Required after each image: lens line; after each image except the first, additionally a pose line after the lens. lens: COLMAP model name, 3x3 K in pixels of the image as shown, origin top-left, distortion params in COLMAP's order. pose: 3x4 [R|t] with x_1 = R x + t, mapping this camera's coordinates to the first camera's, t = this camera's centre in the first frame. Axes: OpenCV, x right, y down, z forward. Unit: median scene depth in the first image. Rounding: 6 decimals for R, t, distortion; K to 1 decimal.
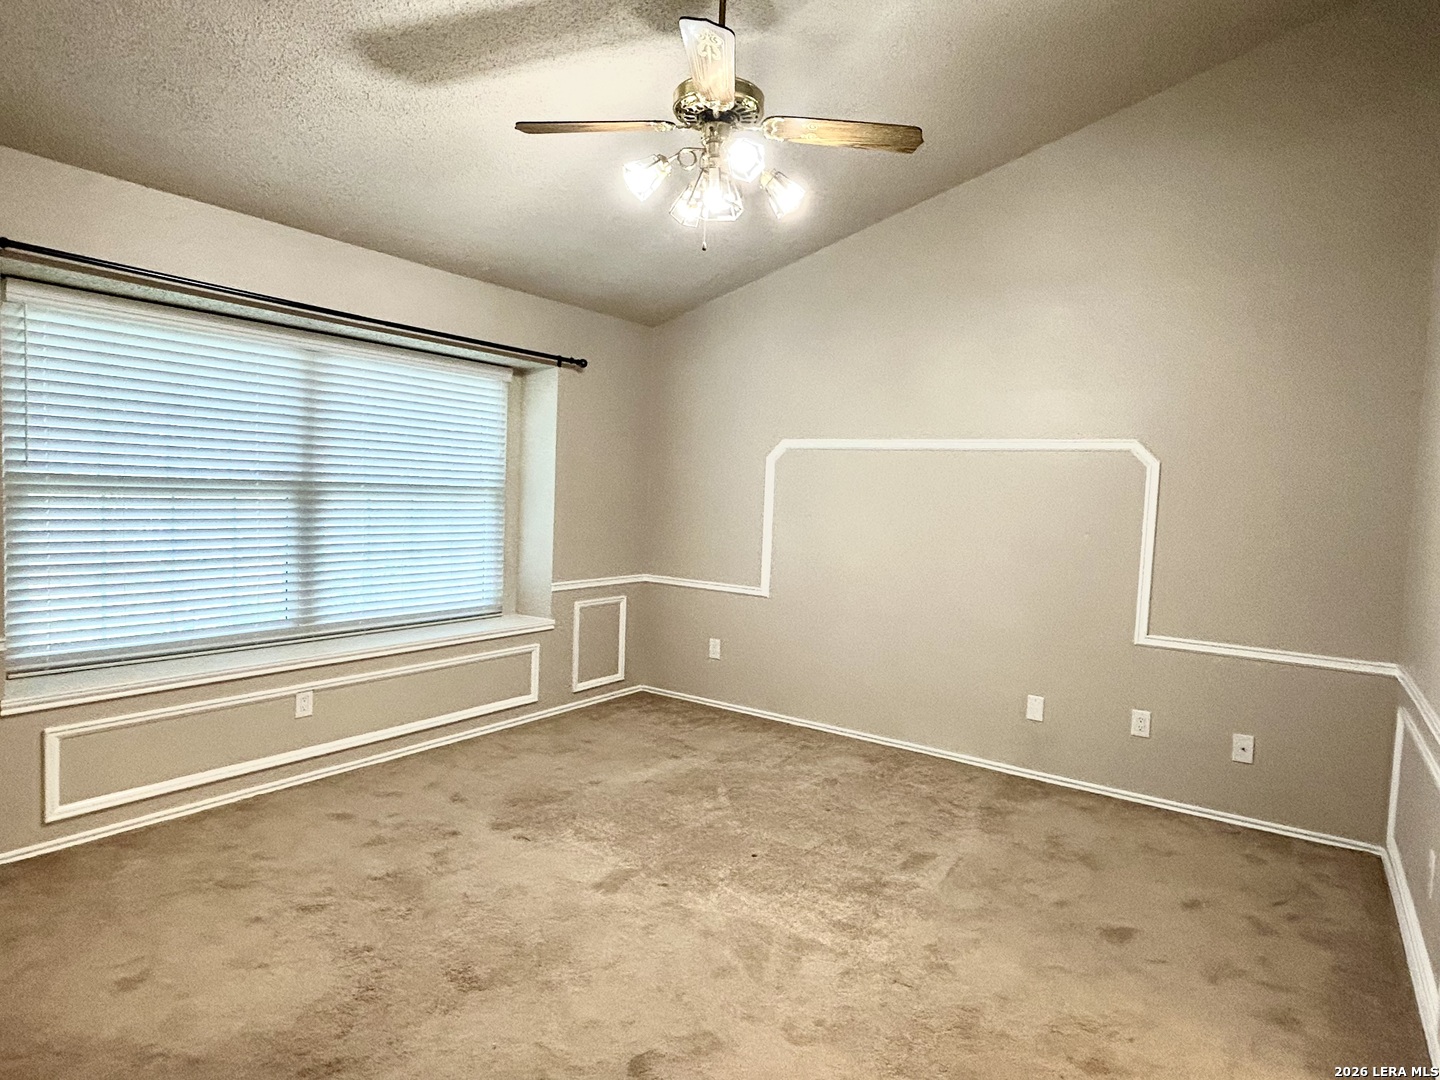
lens RADIAL K [[836.8, 0, 701.1], [0, 836.8, 537.0], [0, 0, 1]] dist [-0.004696, -0.002436]
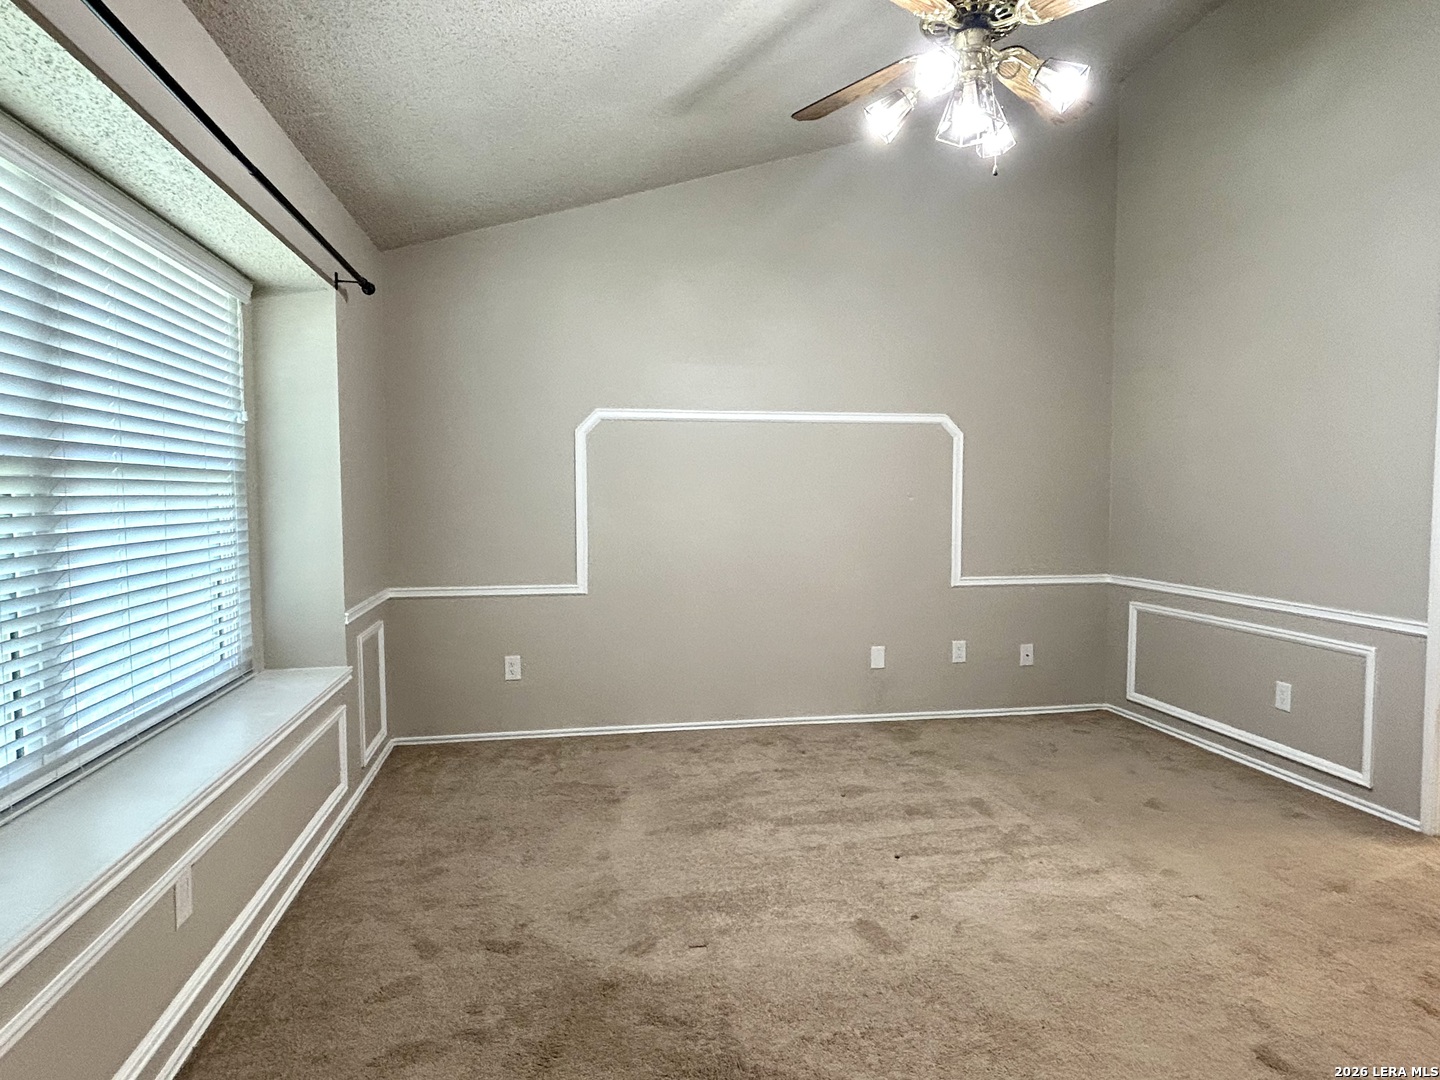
lens RADIAL K [[853.4, 0, 713.3], [0, 853.4, 532.7], [0, 0, 1]] dist [-0.003678, -0.000299]
pose [[0.696087, -0.073959, 0.714137, -0.552750], [0.070539, 0.996913, 0.034489, -0.013505], [-0.714483, 0.026367, 0.699155, 0.372133]]
